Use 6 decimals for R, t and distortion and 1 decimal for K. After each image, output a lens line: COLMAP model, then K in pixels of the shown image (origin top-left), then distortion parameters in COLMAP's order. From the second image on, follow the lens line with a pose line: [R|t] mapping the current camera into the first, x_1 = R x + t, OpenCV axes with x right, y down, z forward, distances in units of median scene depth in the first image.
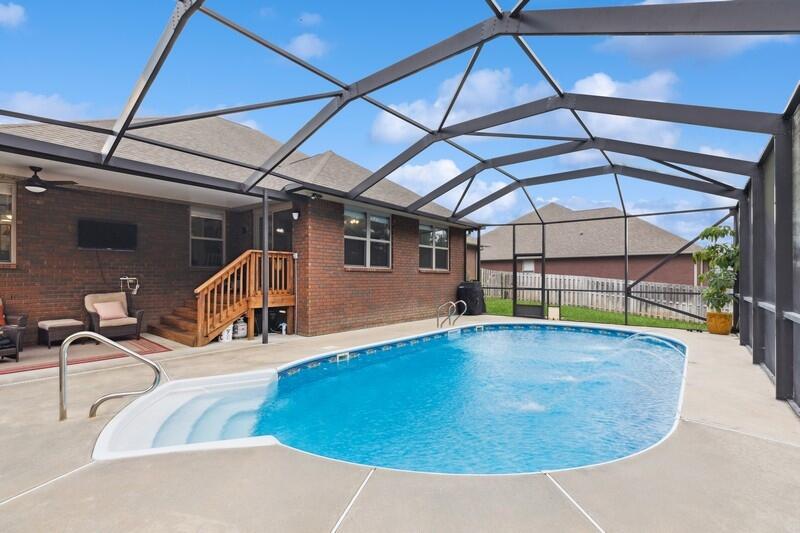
lens RADIAL K [[362.0, 0, 402.3], [0, 362.0, 276.1], [0, 0, 1]] dist [-0.001136, -0.000107]
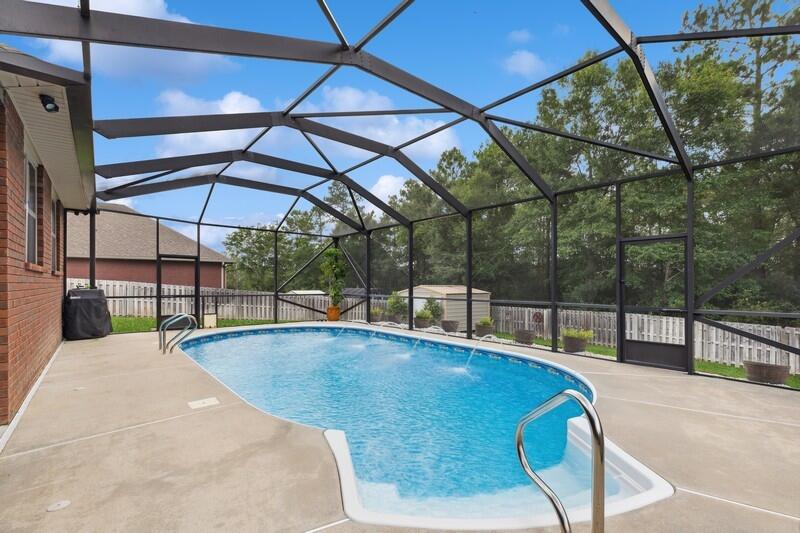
lens RADIAL K [[362.0, 0, 402.3], [0, 362.0, 276.1], [0, 0, 1]] dist [-0.001136, -0.000107]
pose [[0.192784, 0.018309, 0.981070, -0.378866], [-0.007316, 0.999825, -0.017221, -0.001397], [-0.981214, -0.003857, 0.192884, 0.307753]]
